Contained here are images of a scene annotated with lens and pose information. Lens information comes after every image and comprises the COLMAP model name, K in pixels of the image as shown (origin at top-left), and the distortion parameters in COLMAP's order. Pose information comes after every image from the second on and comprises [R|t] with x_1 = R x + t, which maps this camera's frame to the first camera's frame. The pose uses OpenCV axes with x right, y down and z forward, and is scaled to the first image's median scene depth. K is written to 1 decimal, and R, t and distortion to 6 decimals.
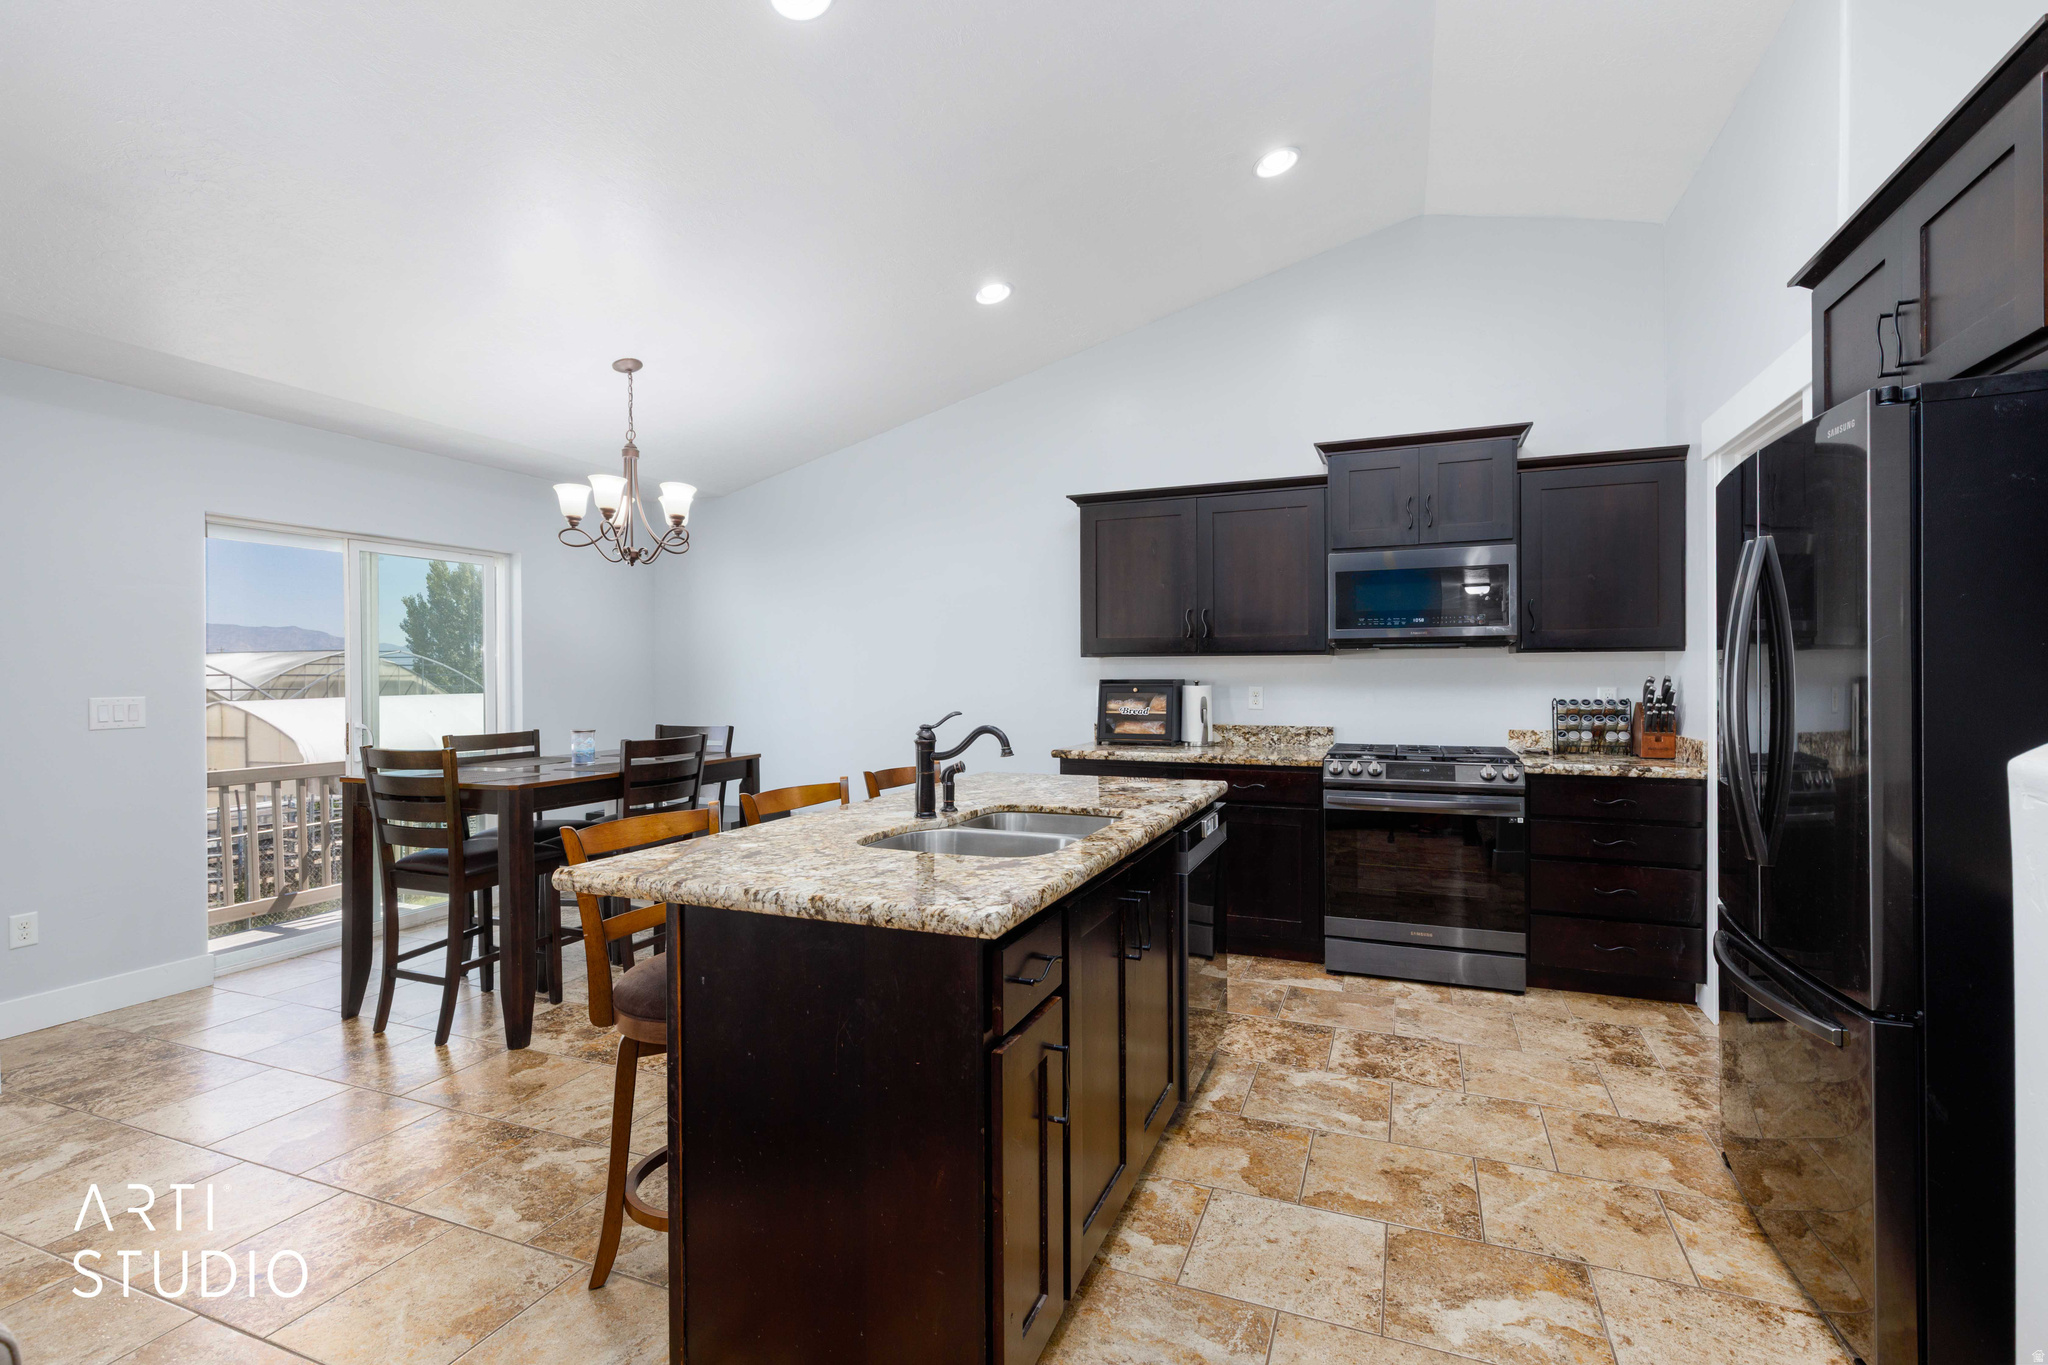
lens RADIAL K [[916.3, 0, 1031.0], [0, 916.3, 673.3], [0, 0, 1]] dist [0.008818, -0.001803]
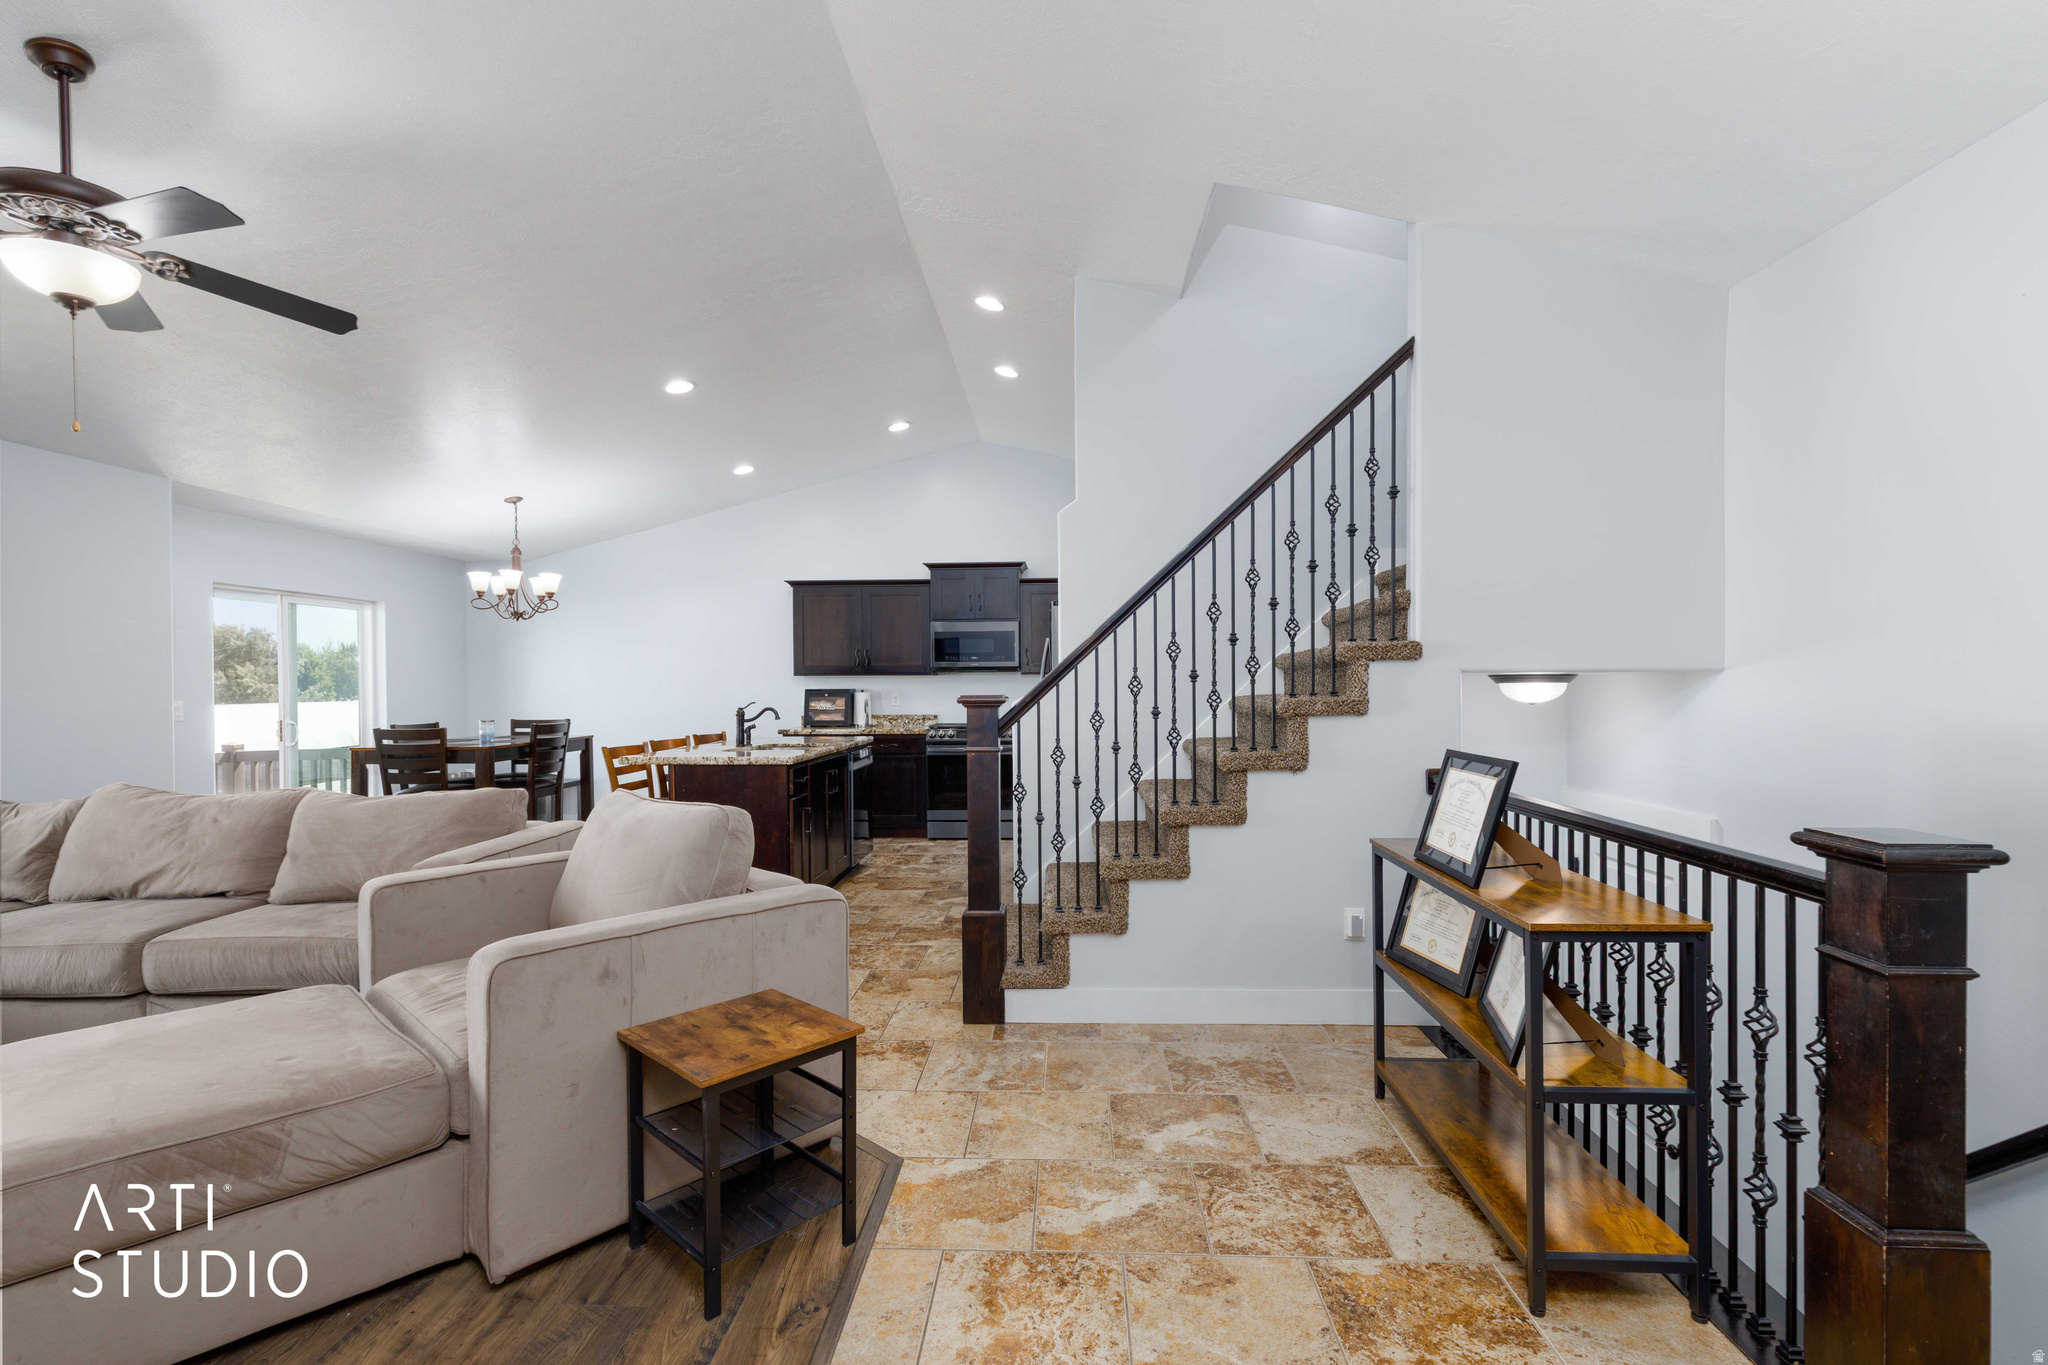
lens RADIAL K [[916.3, 0, 1018.1], [0, 916.3, 697.3], [0, 0, 1]] dist [0.008818, -0.001803]
pose [[0.946170, -0.005856, 0.323616, -0.122696], [0.001466, 0.999904, 0.013810, -0.001270], [-0.323665, -0.012592, 0.946088, -0.889512]]
